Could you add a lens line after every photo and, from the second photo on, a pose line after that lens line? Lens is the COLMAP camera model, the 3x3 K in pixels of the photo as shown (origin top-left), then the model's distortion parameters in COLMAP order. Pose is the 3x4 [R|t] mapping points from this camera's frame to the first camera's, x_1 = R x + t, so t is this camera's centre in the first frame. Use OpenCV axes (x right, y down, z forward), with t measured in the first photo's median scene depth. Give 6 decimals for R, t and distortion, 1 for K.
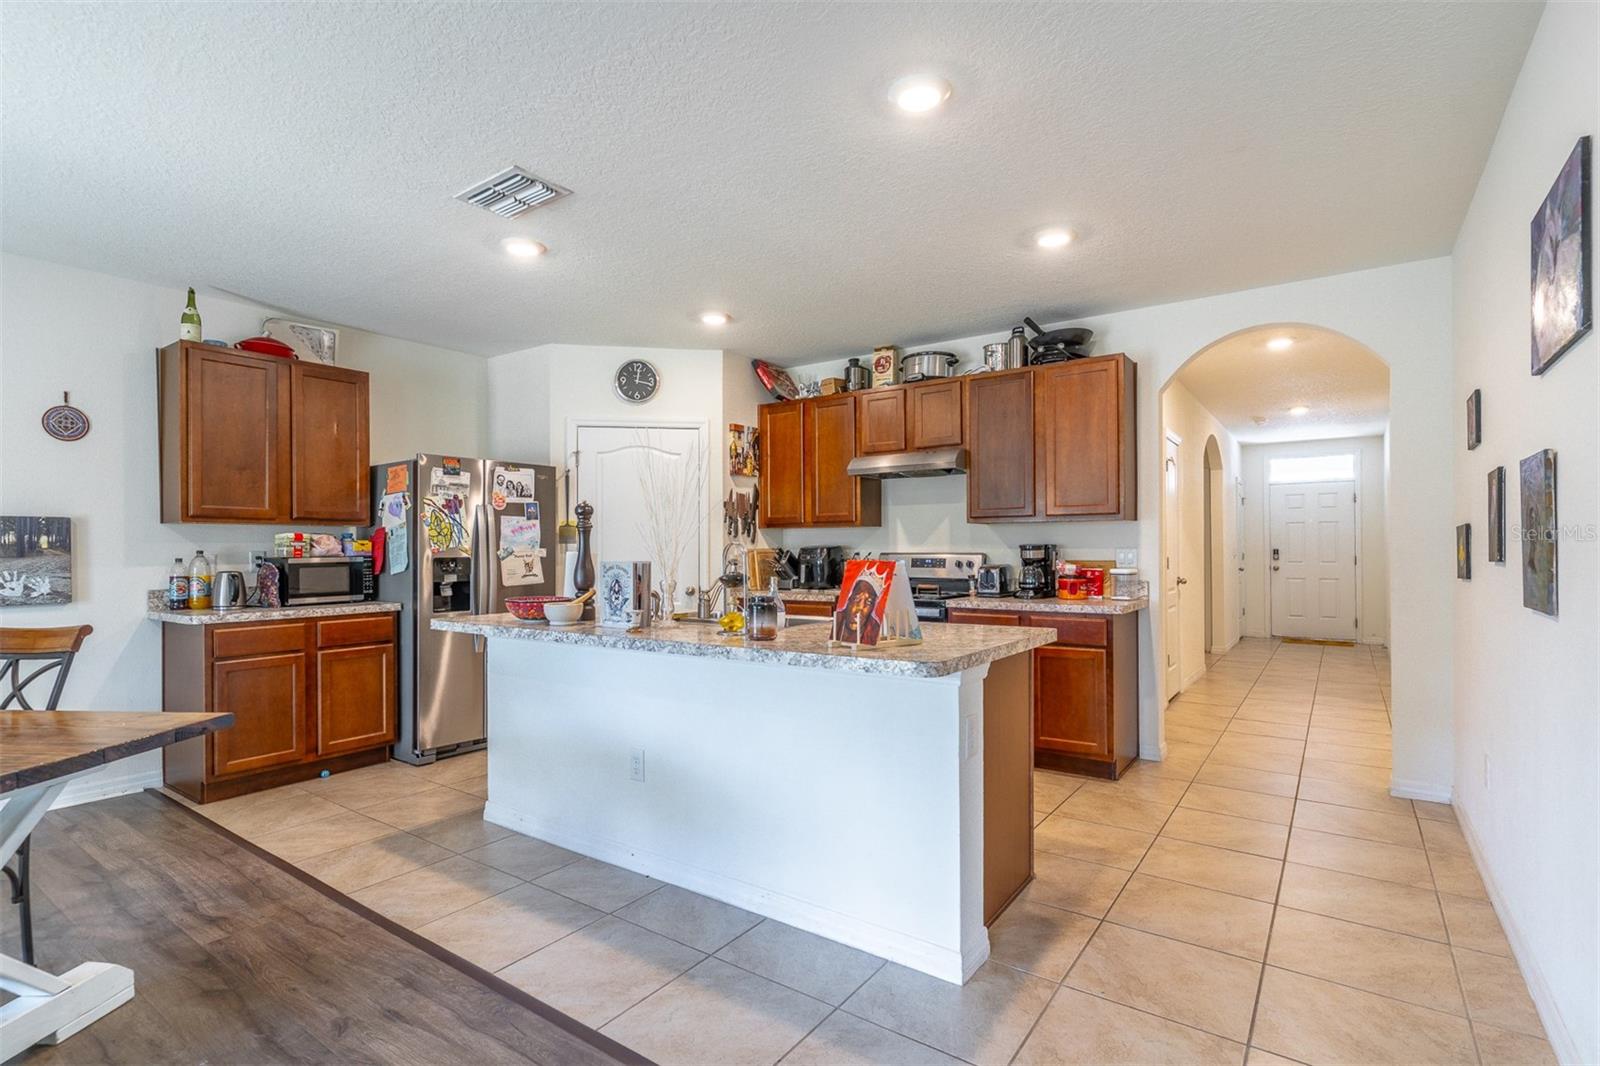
lens RADIAL K [[766.1, 0, 797.2], [0, 766.1, 539.3], [0, 0, 1]] dist [0.000938, 0.000352]
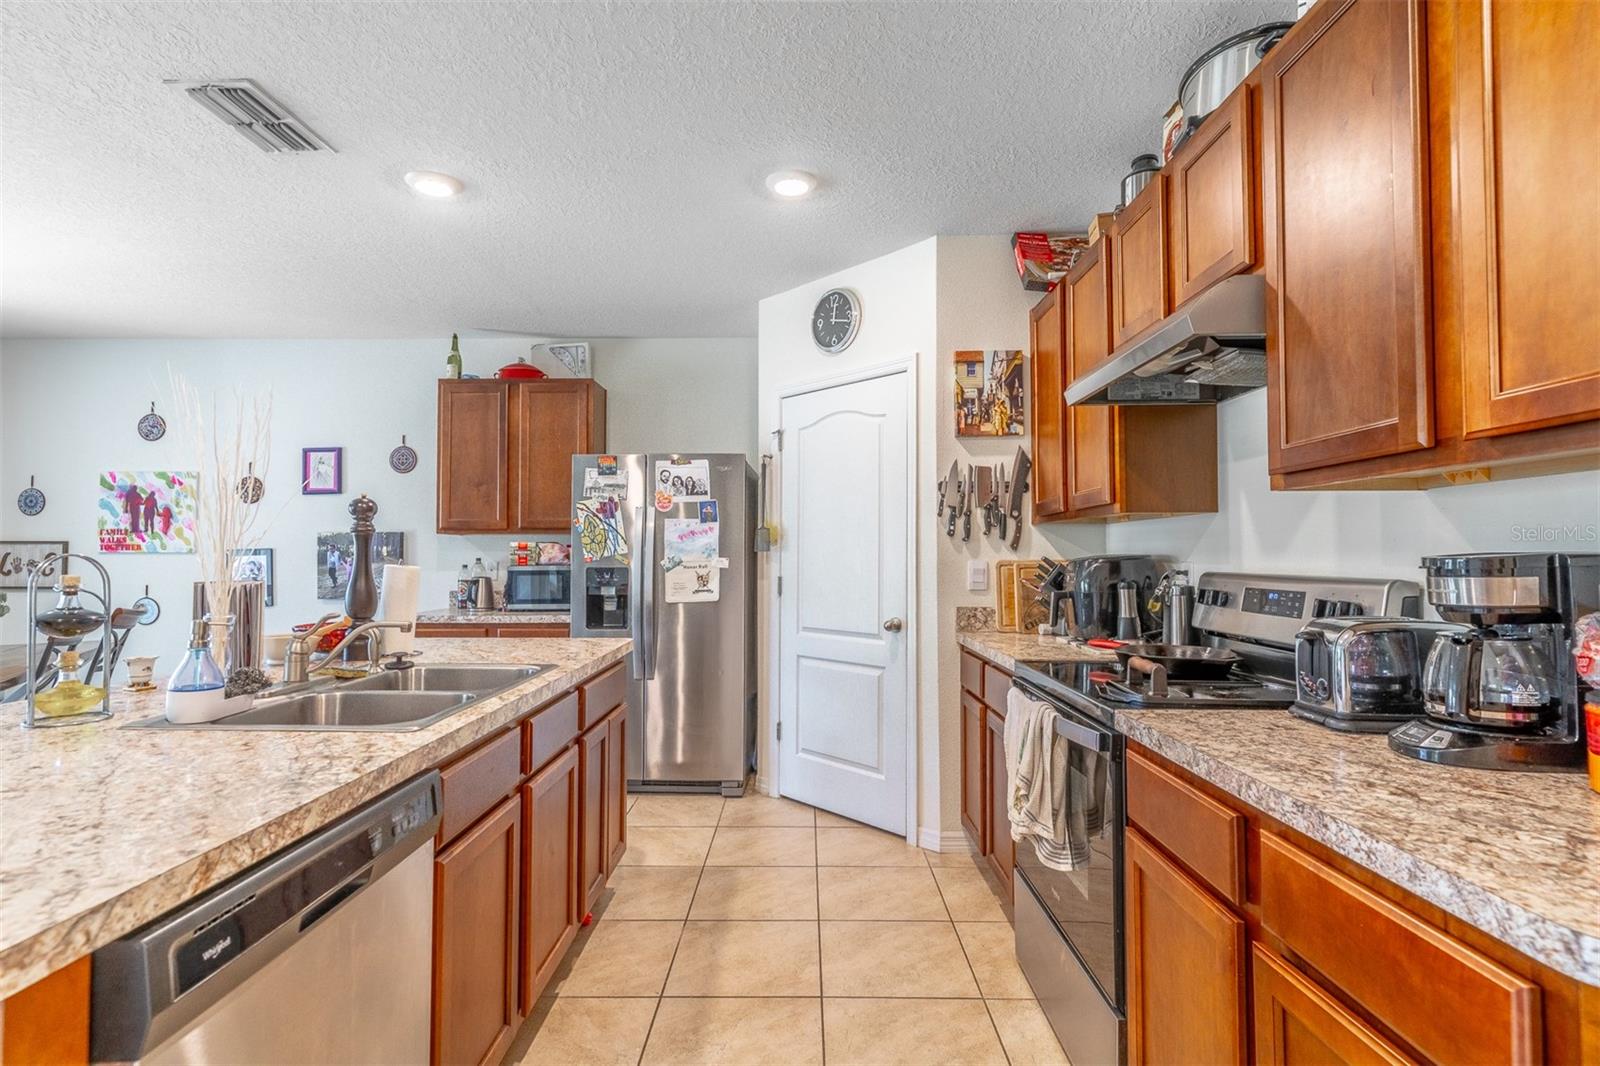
lens RADIAL K [[766.1, 0, 766.2], [0, 766.1, 531.5], [0, 0, 1]] dist [0.000938, 0.000352]
pose [[0.575064, -0.021202, -0.817834, 0.395115], [0.009991, 0.999772, -0.018893, 0.000493], [0.818047, 0.002694, 0.575145, 0.655582]]
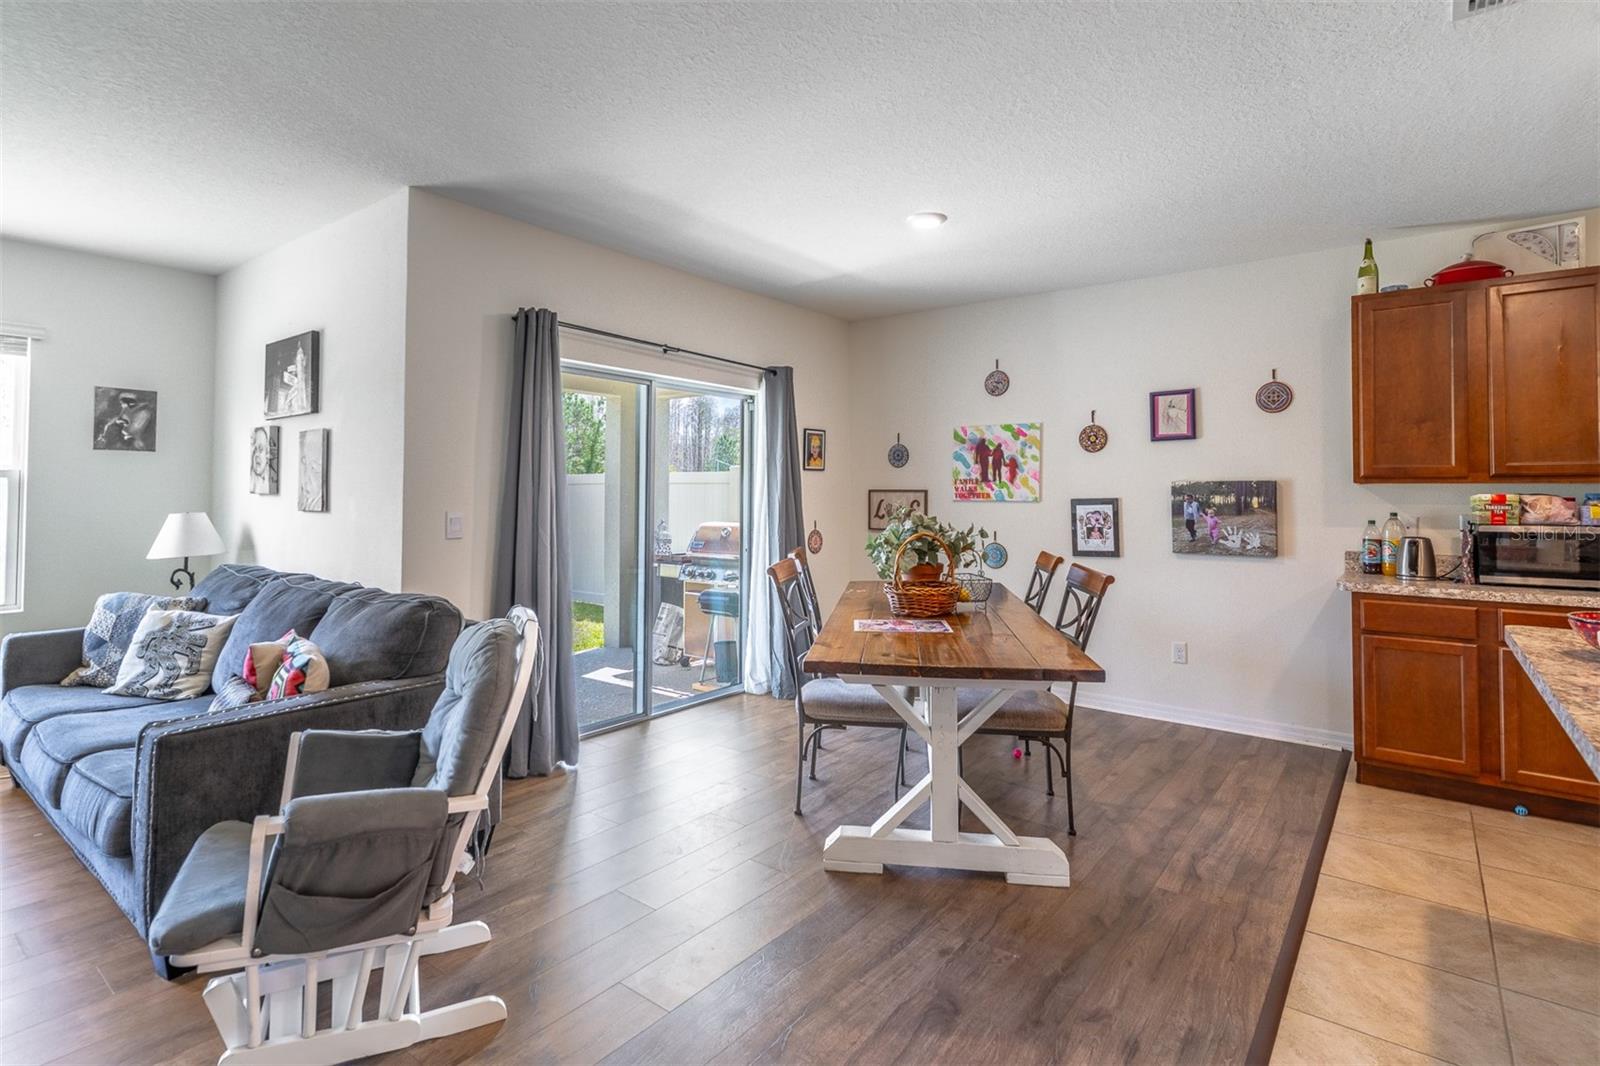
lens RADIAL K [[766.1, 0, 784.5], [0, 766.1, 473.4], [0, 0, 1]] dist [0.000938, 0.000352]
pose [[-0.047010, -0.024161, -0.998602, 0.178442], [0.005804, 0.999684, -0.024460, -0.013863], [0.998878, -0.006946, -0.046855, 0.286220]]
